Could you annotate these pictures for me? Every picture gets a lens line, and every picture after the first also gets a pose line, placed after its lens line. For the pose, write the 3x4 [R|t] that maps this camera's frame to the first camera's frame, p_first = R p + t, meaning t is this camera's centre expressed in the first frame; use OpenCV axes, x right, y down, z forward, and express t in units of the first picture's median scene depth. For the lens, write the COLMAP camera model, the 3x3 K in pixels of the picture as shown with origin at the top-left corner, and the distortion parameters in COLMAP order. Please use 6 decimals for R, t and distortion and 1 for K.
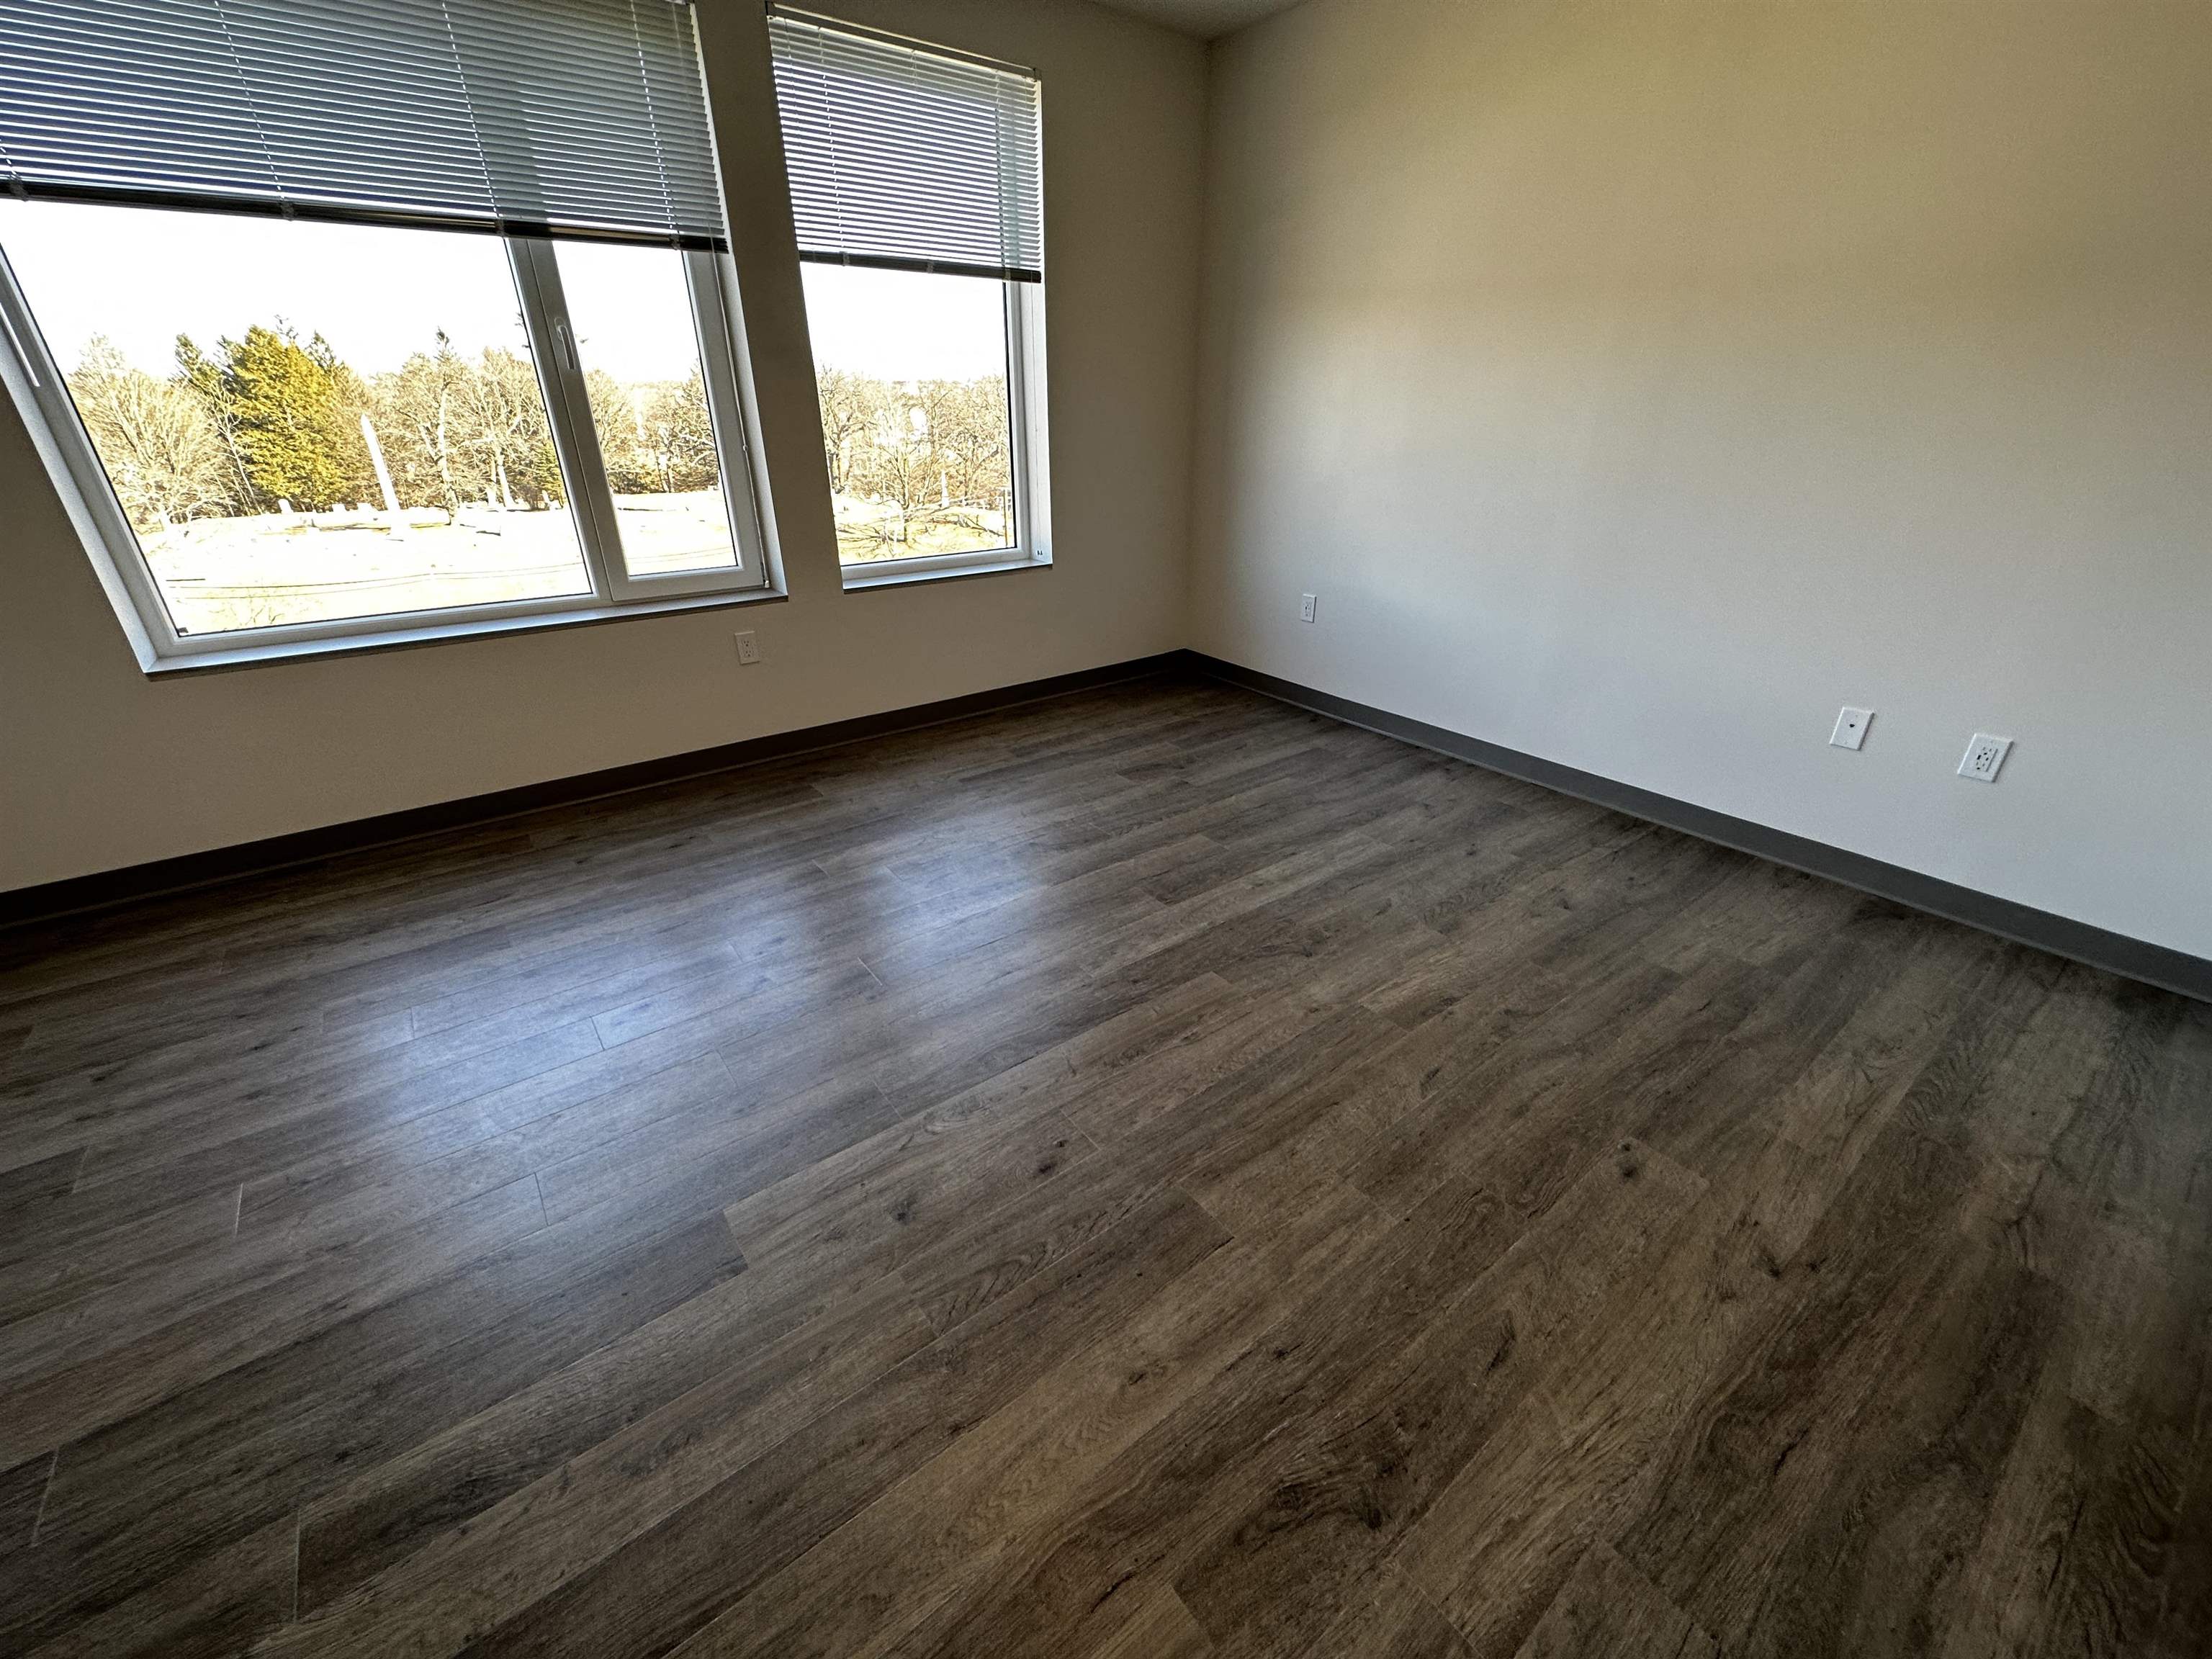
lens RADIAL K [[884.8, 0, 1106.3], [0, 884.8, 833.1], [0, 0, 1]] dist [-0.002492, 0.000826]
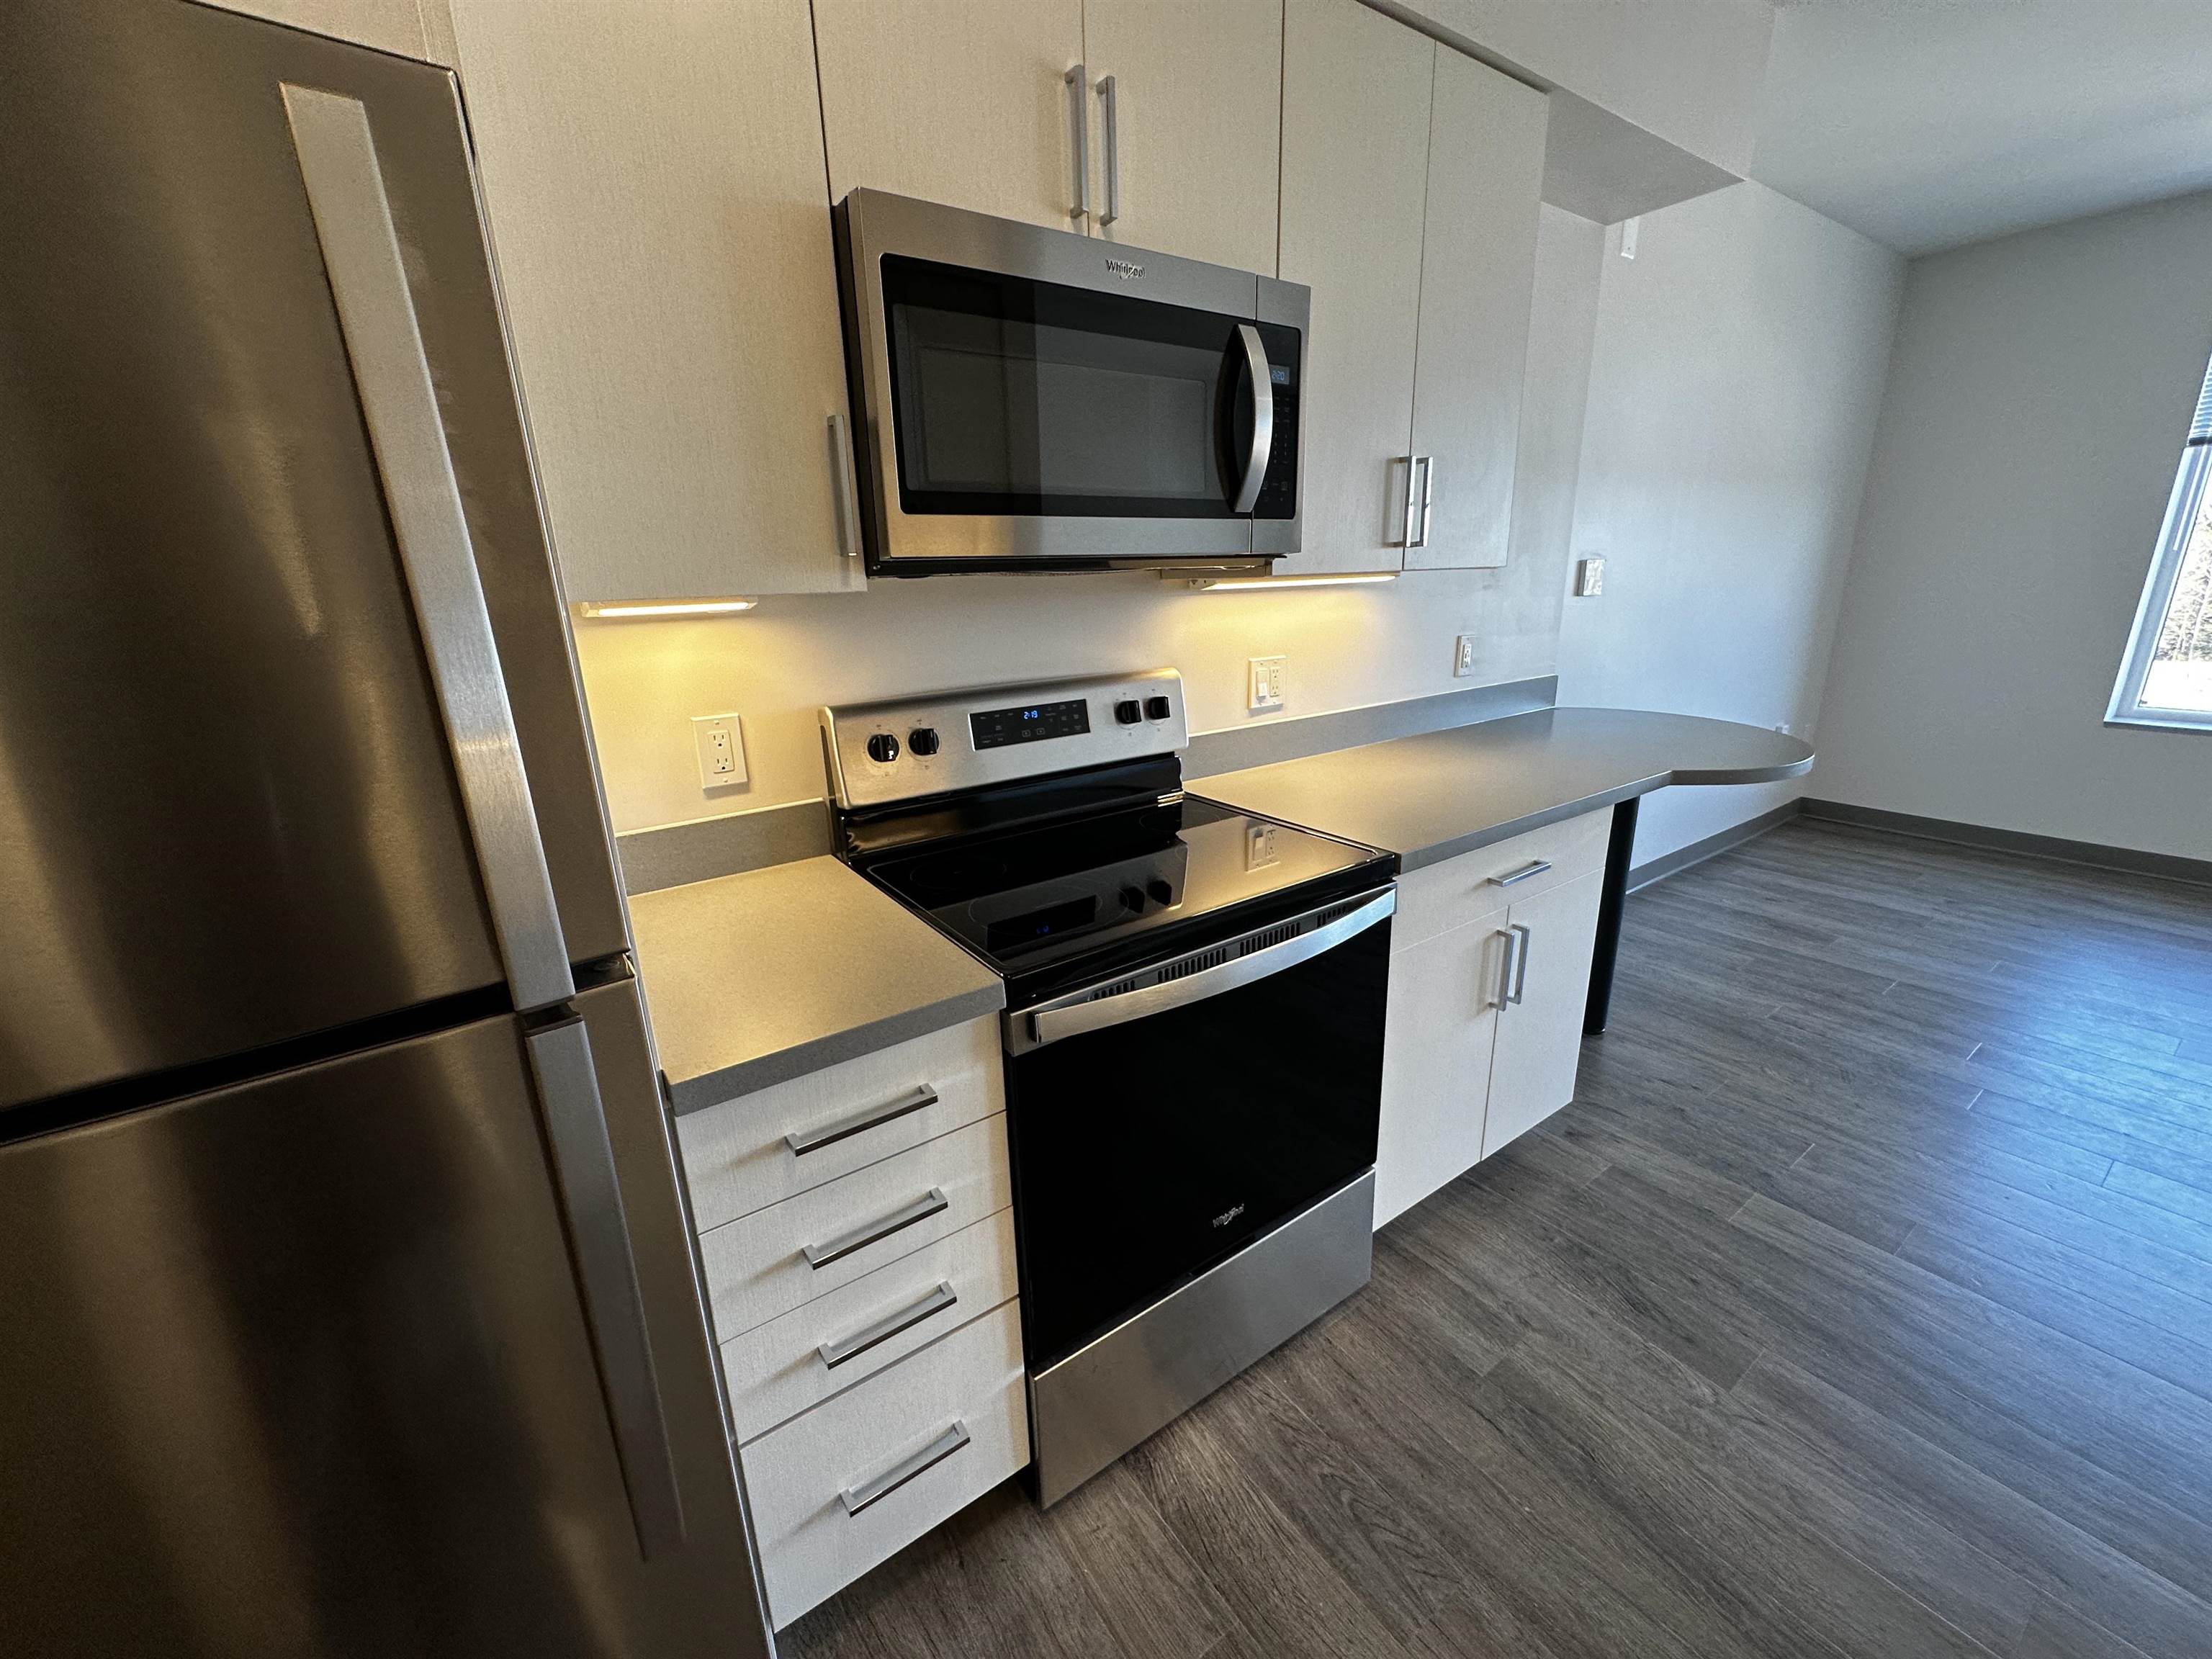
lens RADIAL K [[884.8, 0, 1106.3], [0, 884.8, 833.1], [0, 0, 1]] dist [-0.002492, 0.000826]
pose [[-0.042741, 0.281931, -0.958482, 0.578297], [-0.414307, 0.867981, 0.273785, 0.313895], [0.909133, 0.408808, 0.079708, -0.696055]]
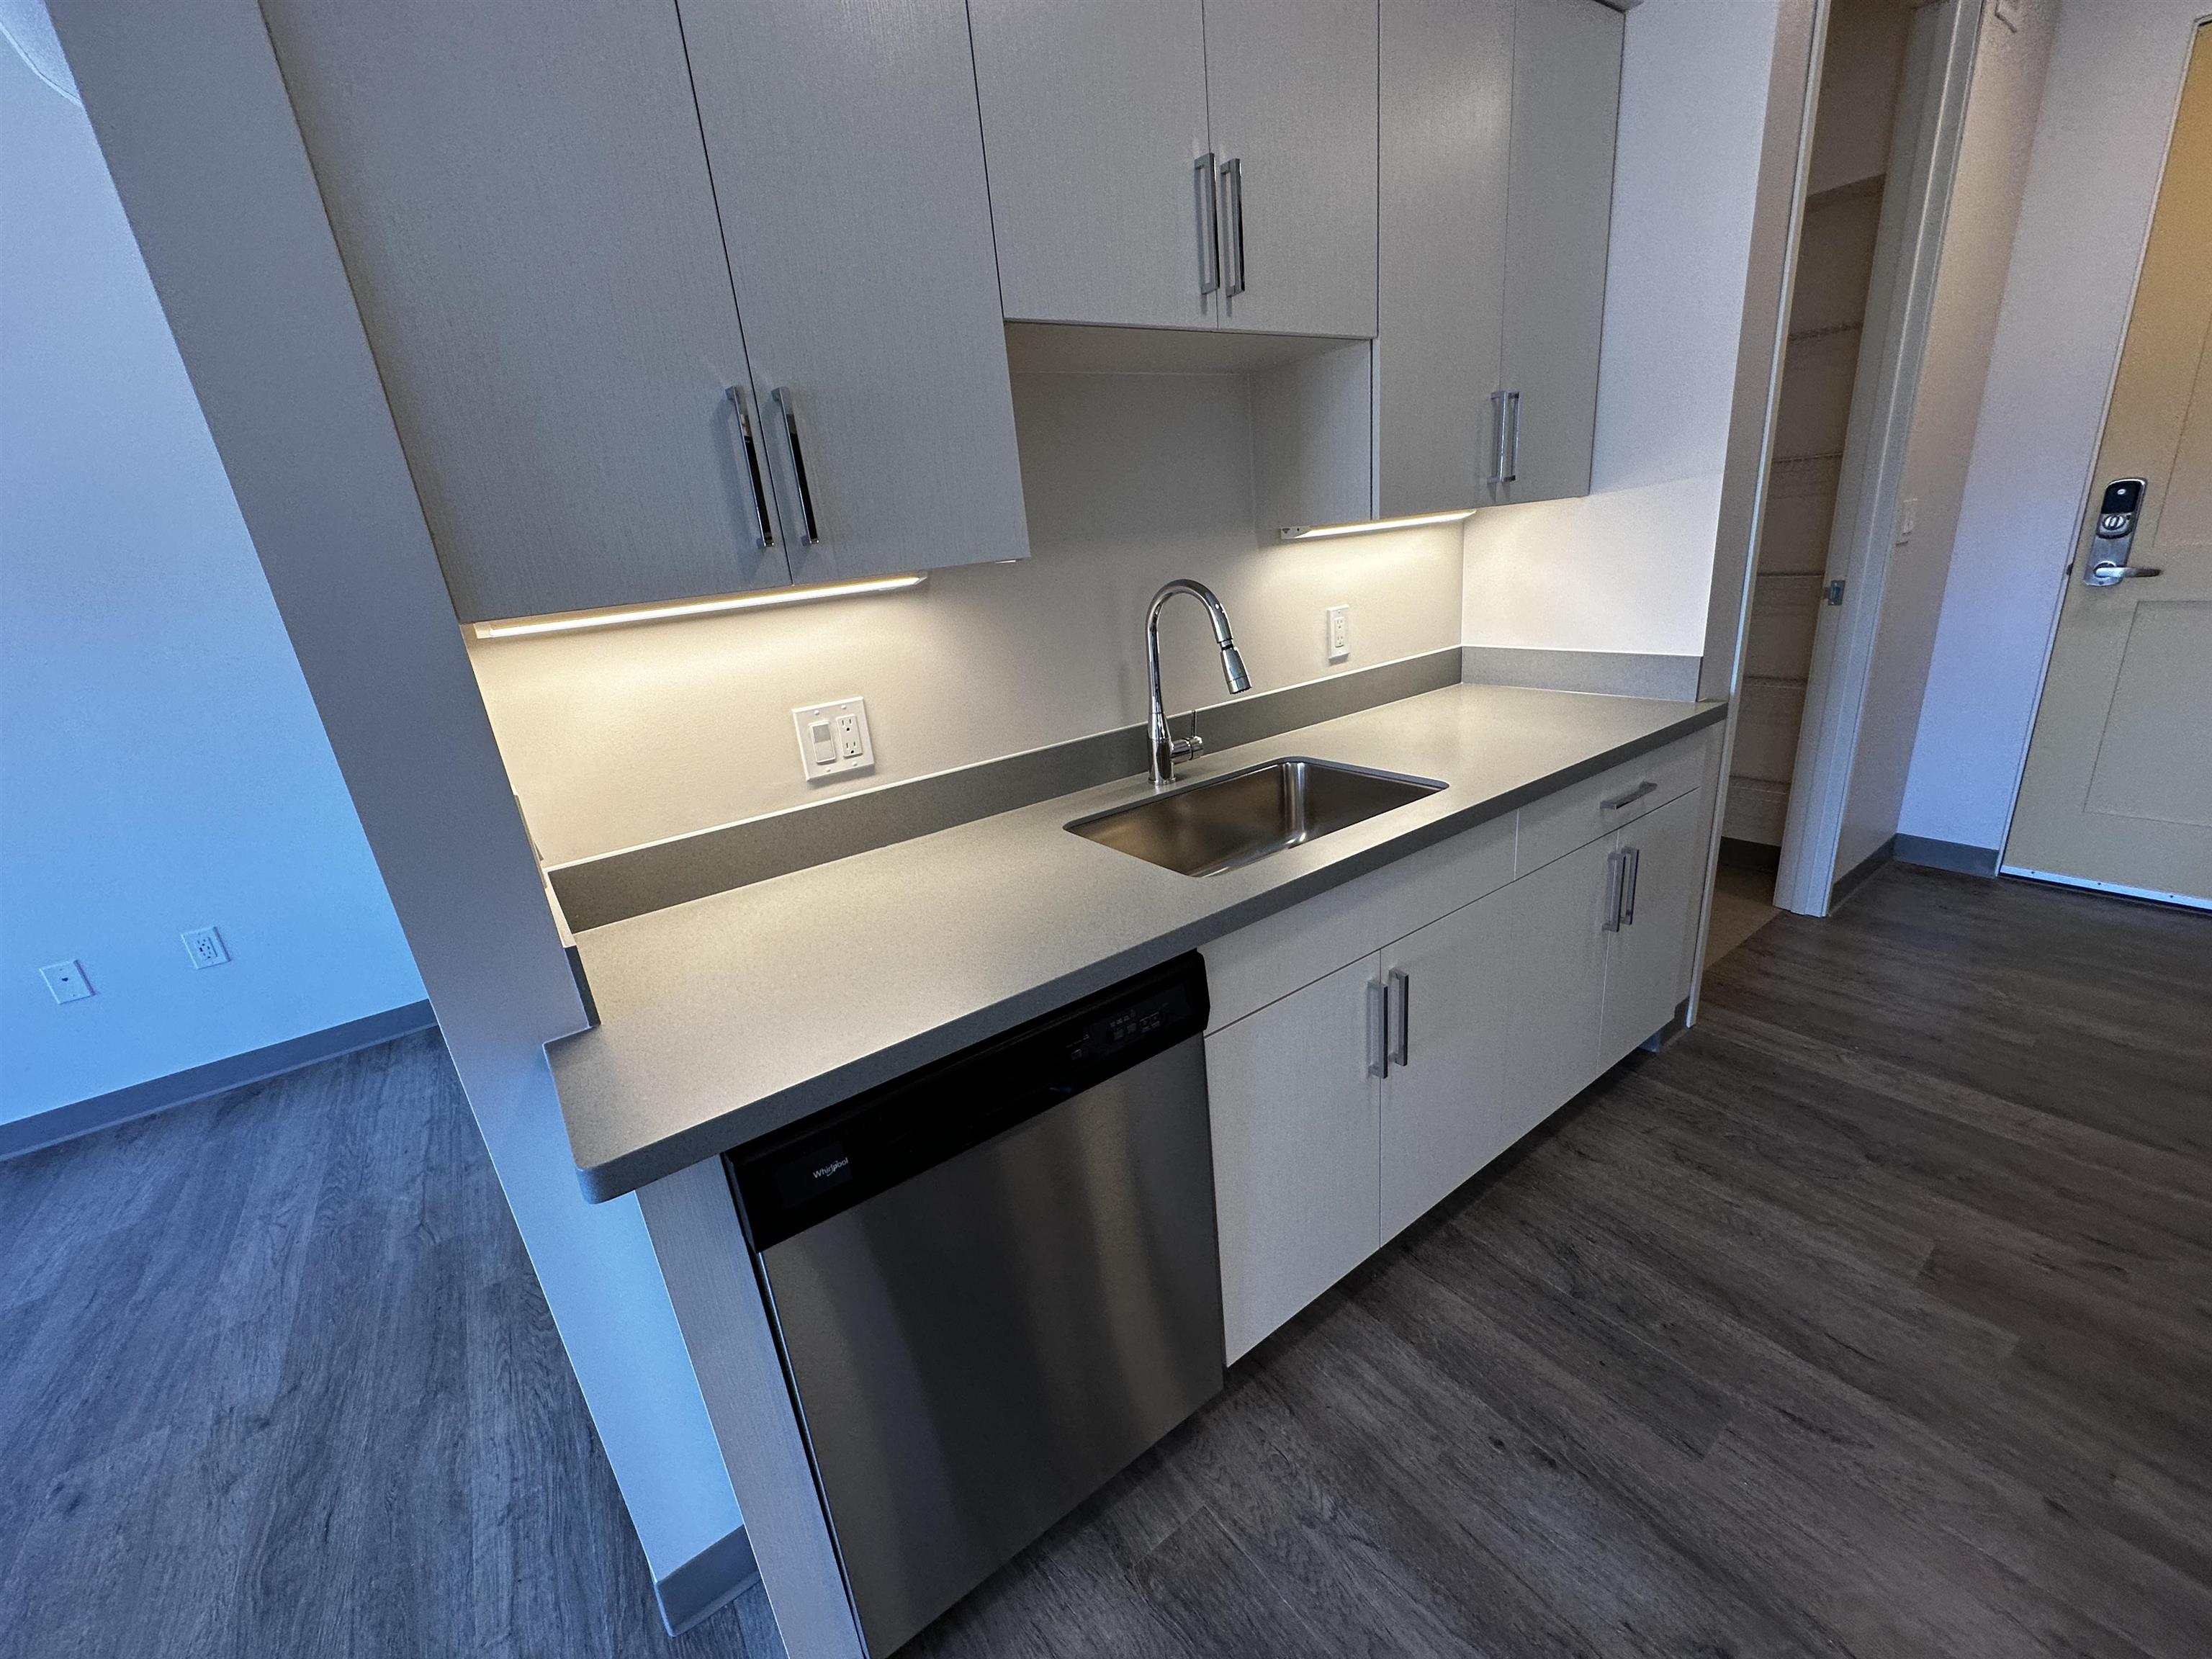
lens RADIAL K [[884.8, 0, 1106.3], [0, 884.8, 833.1], [0, 0, 1]] dist [-0.002492, 0.000826]
pose [[0.026762, -0.323672, 0.945791, -0.003956], [0.524386, 0.810047, 0.262379, 0.108019], [-0.851060, 0.488937, 0.191407, -0.287413]]
